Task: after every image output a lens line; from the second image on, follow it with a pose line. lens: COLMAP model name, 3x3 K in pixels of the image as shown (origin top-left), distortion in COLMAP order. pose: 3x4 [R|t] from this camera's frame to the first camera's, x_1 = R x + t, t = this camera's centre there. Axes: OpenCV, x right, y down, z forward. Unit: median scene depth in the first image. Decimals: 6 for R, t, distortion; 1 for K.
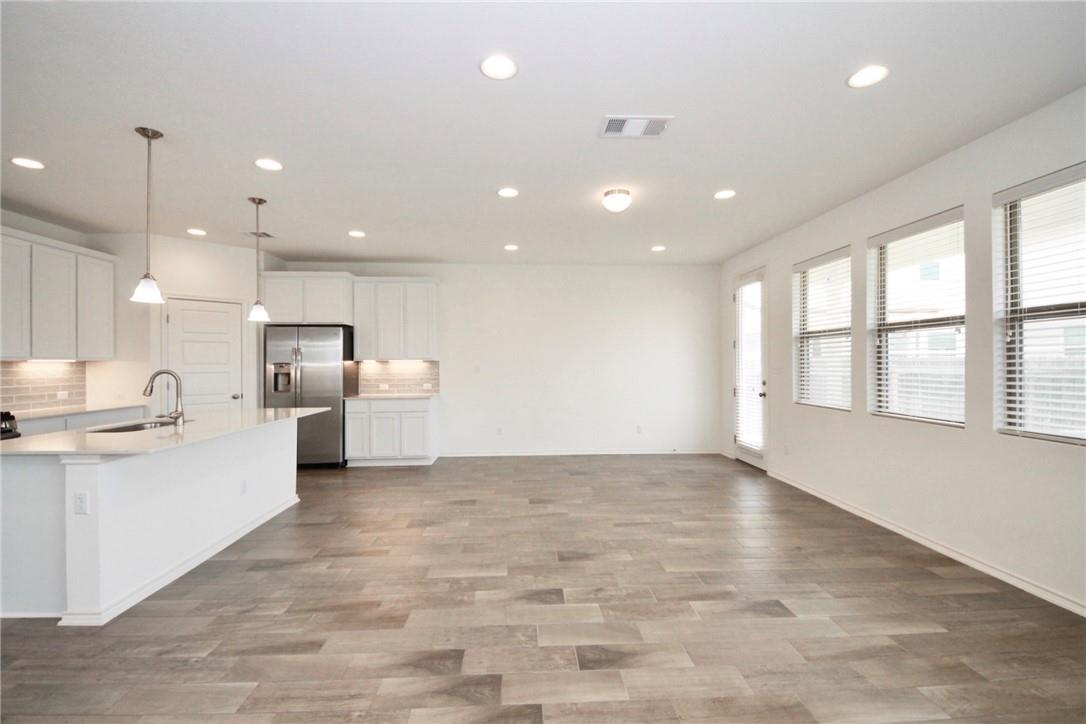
lens RADIAL K [[470.4, 0, 543.0], [0, 470.4, 362.0], [0, 0, 1]] dist [0.028428, -0.023766]
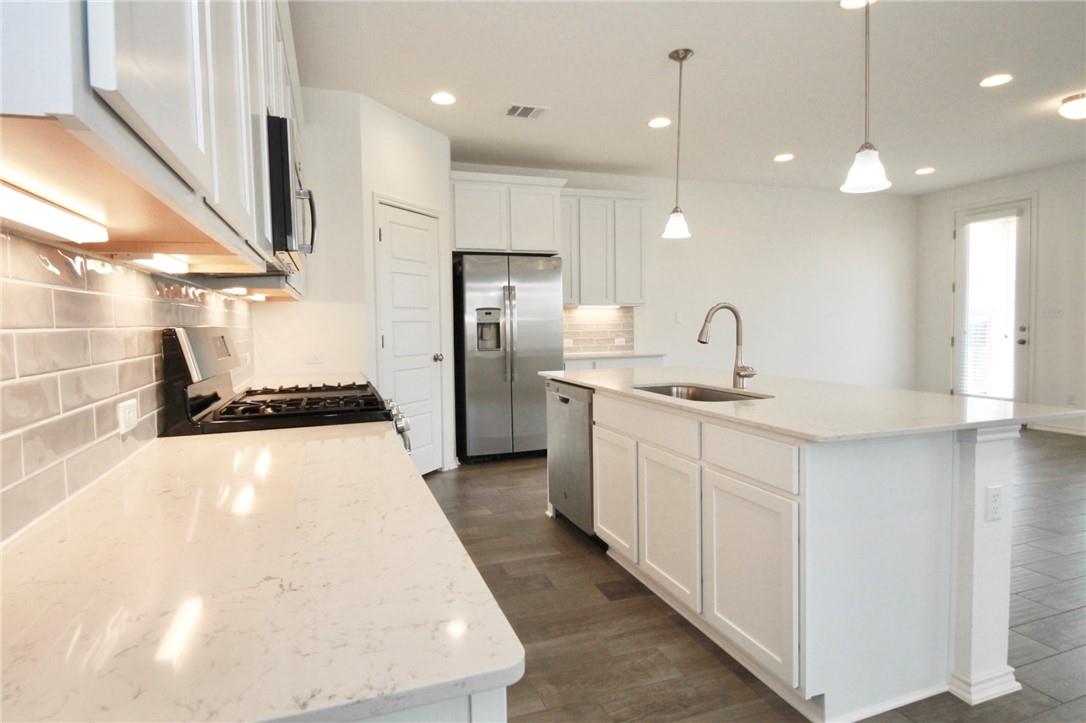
lens RADIAL K [[574.4, 0, 527.2], [0, 574.4, 347.1], [0, 0, 1]] dist [0.026455, -0.000229]
pose [[0.959539, -0.019809, 0.280879, -0.859964], [0.008533, 0.999110, 0.041311, 0.028474], [-0.281447, -0.037242, 0.958854, 0.217169]]
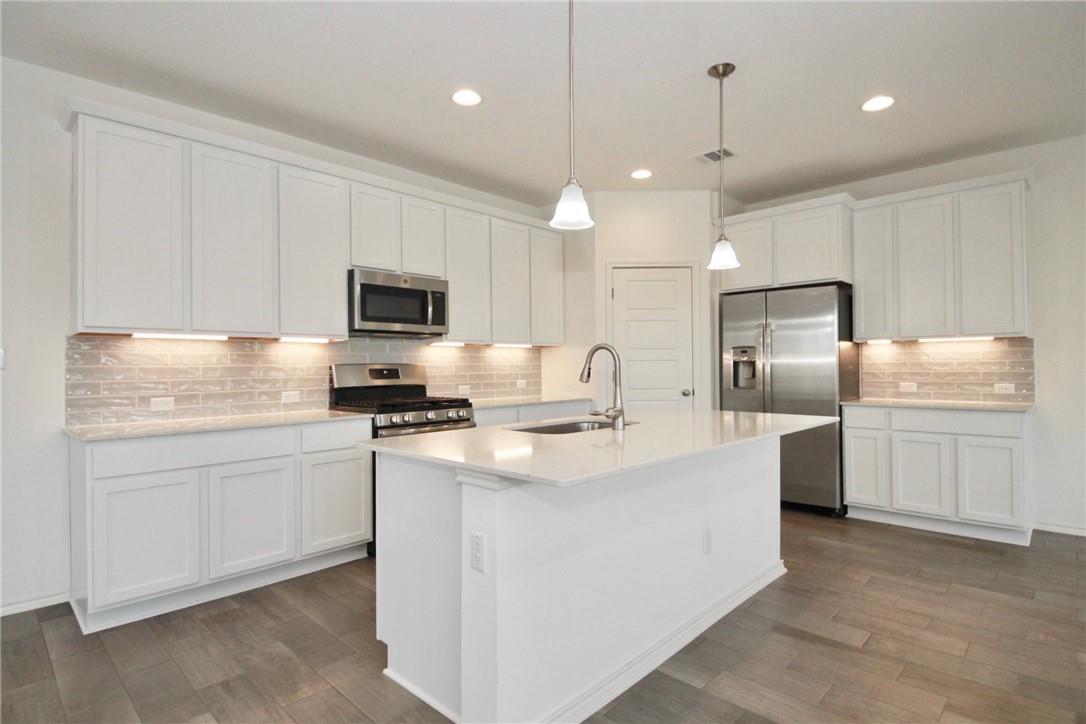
lens RADIAL K [[547.4, 0, 543.0], [0, 547.4, 362.0], [0, 0, 1]] dist [0.007786, -0.000287]
pose [[0.686520, -0.006019, -0.727086, -0.204471], [0.004442, 0.999982, -0.004084, 0.030733], [0.727097, -0.000427, 0.686535, 0.286386]]
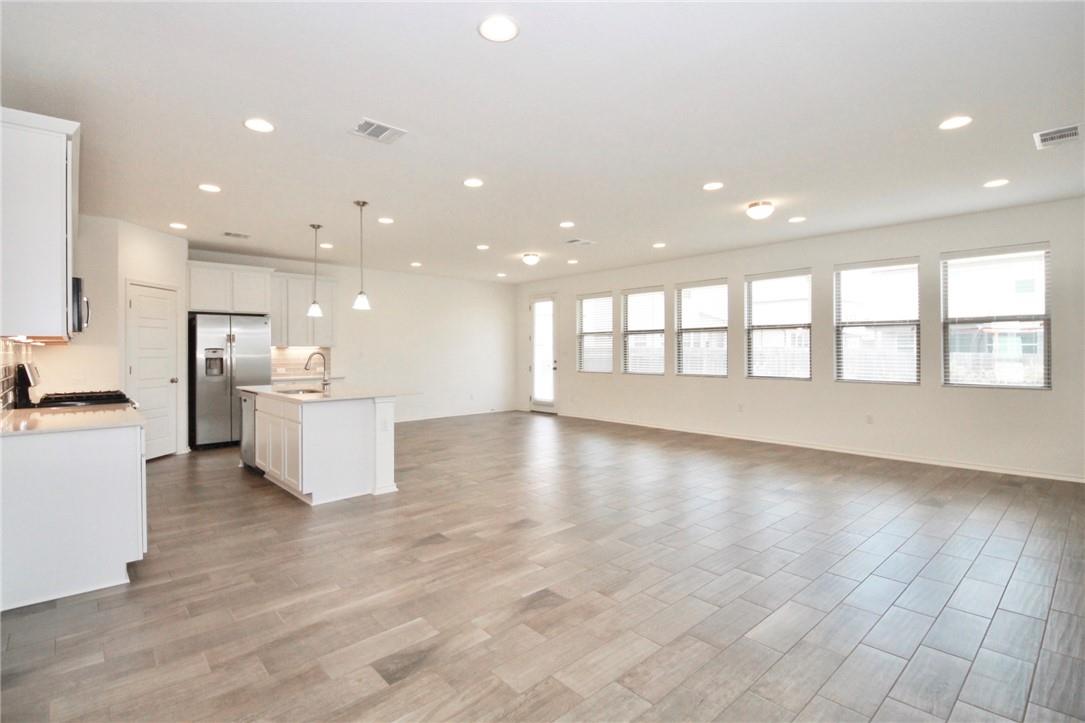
lens RADIAL K [[515.0, 0, 527.4], [0, 515.0, 348.6], [0, 0, 1]] dist [0.034010, -0.033338]
pose [[0.778579, 0.004014, 0.627534, -0.865411], [0.000310, 0.999977, -0.006781, 0.012188], [-0.627546, 0.005474, 0.778560, -0.418103]]
